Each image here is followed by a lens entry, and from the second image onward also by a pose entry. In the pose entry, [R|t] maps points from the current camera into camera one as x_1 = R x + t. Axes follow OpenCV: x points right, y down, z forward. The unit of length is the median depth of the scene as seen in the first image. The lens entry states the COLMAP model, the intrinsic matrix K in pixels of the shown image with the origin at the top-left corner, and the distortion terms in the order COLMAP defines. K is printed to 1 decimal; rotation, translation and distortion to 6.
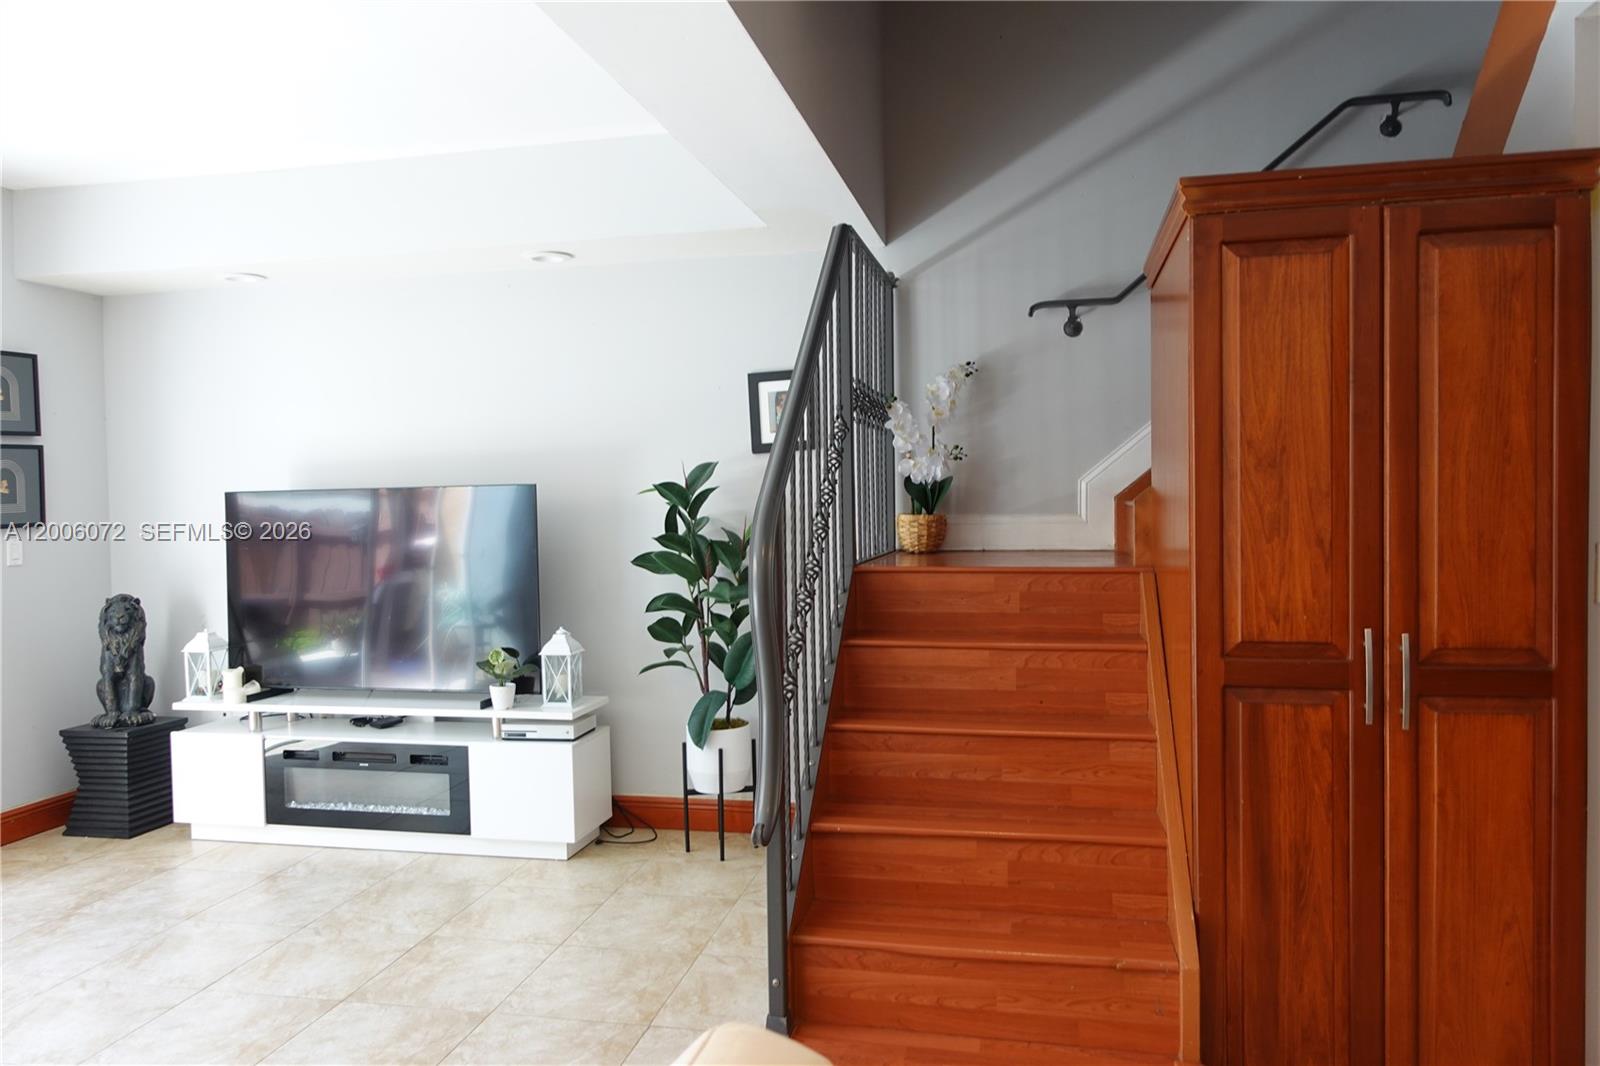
lens RADIAL K [[1157.2, 0, 800.3], [0, 1157.2, 531.1], [0, 0, 1]] dist [0.006231, -0.002165]
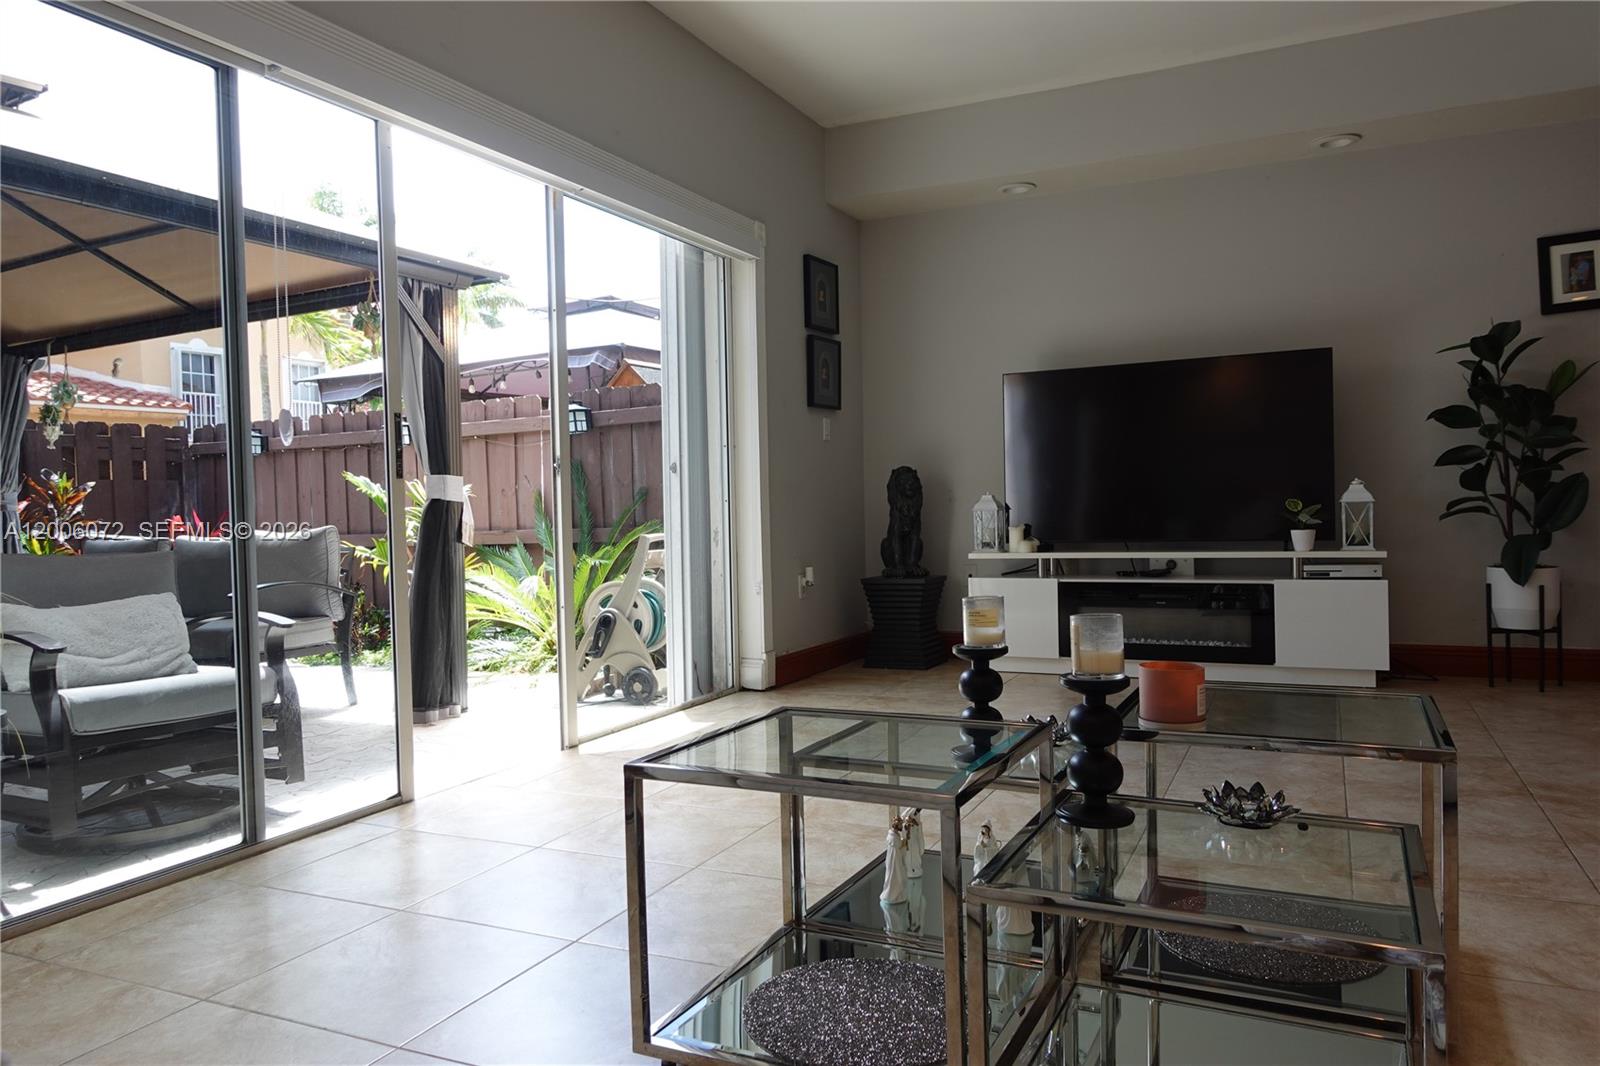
lens RADIAL K [[1157.2, 0, 790.4], [0, 1157.2, 536.4], [0, 0, 1]] dist [0.006231, -0.002165]
pose [[0.972103, 0.002991, -0.234535, -0.466362], [-0.003942, 0.999986, -0.003587, 0.143693], [0.234521, 0.004411, 0.972101, -0.183909]]
